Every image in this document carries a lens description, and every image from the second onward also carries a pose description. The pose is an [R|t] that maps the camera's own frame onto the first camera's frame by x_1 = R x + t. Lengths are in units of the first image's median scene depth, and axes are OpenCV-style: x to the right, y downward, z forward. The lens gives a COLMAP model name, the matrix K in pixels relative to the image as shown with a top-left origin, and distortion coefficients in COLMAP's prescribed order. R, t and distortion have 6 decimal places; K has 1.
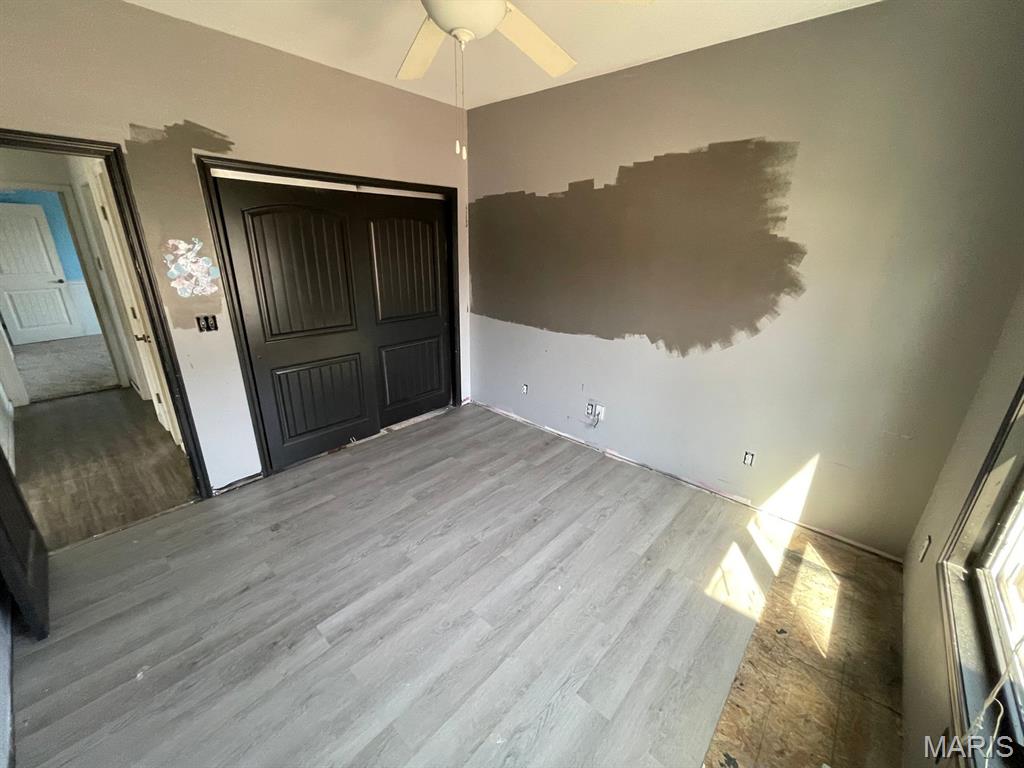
lens RADIAL K [[413.1, 0, 510.5], [0, 413.1, 386.5], [0, 0, 1]] dist [-0.001502, 0.001431]
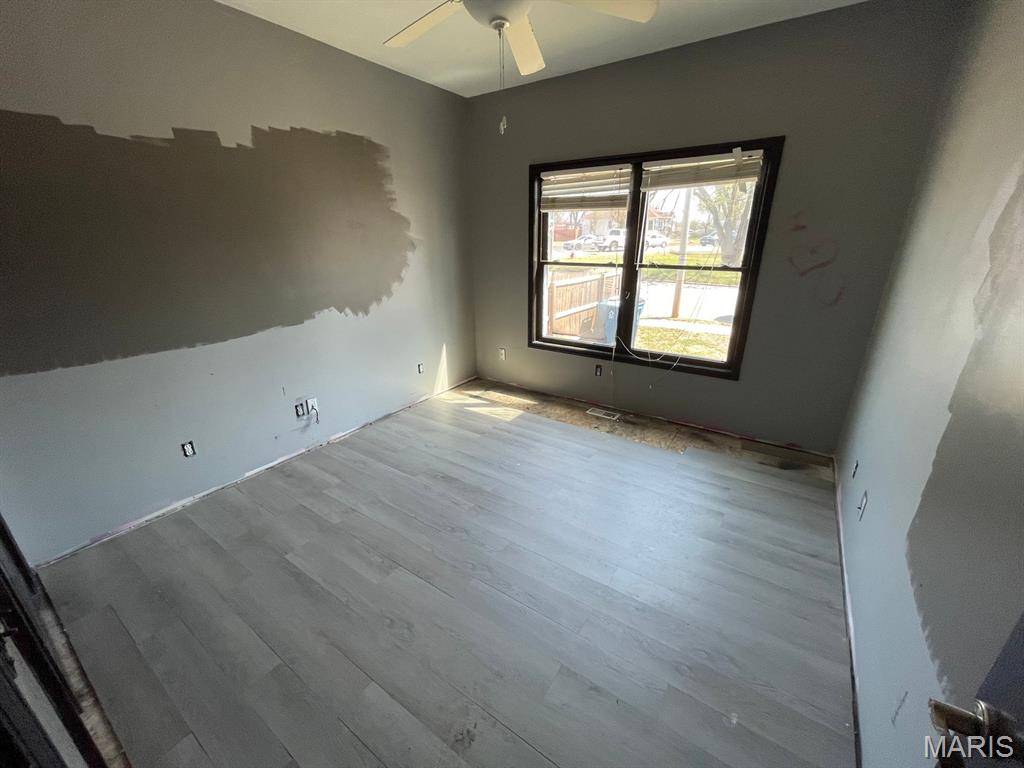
lens RADIAL K [[413.1, 0, 512.1], [0, 413.1, 386.6], [0, 0, 1]] dist [-0.001502, 0.001431]
pose [[-0.125213, -0.362286, 0.923618, -0.808048], [0.339342, 0.859159, 0.383006, -0.211674], [-0.932292, 0.361380, 0.015361, 0.680975]]
